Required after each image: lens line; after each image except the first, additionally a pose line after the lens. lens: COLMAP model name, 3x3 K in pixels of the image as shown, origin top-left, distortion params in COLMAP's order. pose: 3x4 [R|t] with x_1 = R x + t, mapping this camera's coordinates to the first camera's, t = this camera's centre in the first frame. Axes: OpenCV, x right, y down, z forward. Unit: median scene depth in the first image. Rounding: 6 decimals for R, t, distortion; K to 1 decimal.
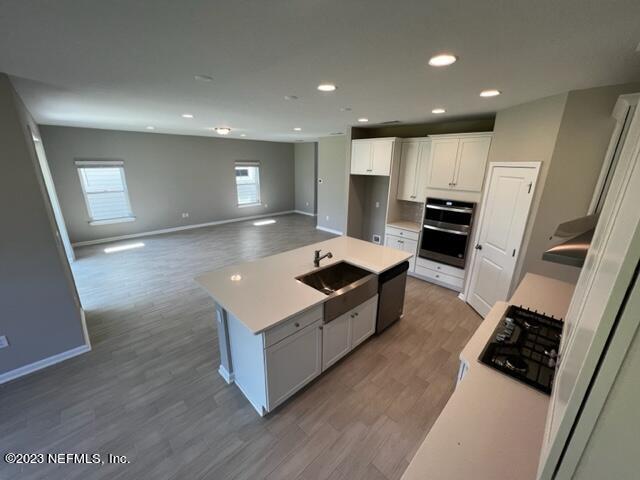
lens RADIAL K [[257.1, 0, 320.7], [0, 257.1, 239.0], [0, 0, 1]] dist [-0.000424, 0.000023]
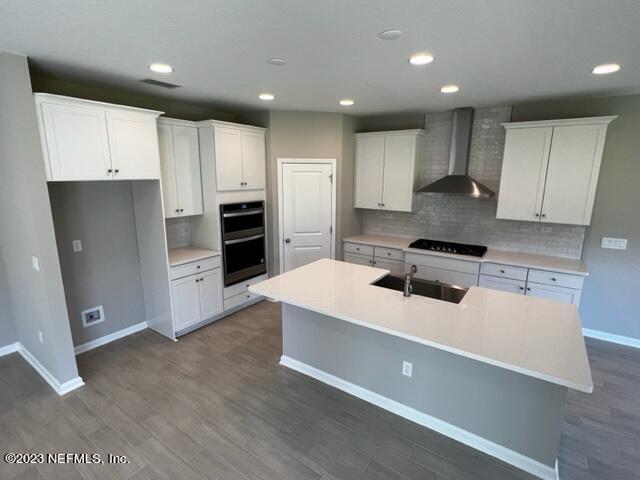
lens RADIAL K [[315.4, 0, 320.7], [0, 315.4, 244.4], [0, 0, 1]] dist [-0.023347, -0.000426]
pose [[-0.181434, -0.229059, 0.956355, -0.531917], [0.277330, 0.921105, 0.273229, -0.227921], [-0.943488, 0.314799, -0.103595, 0.879183]]
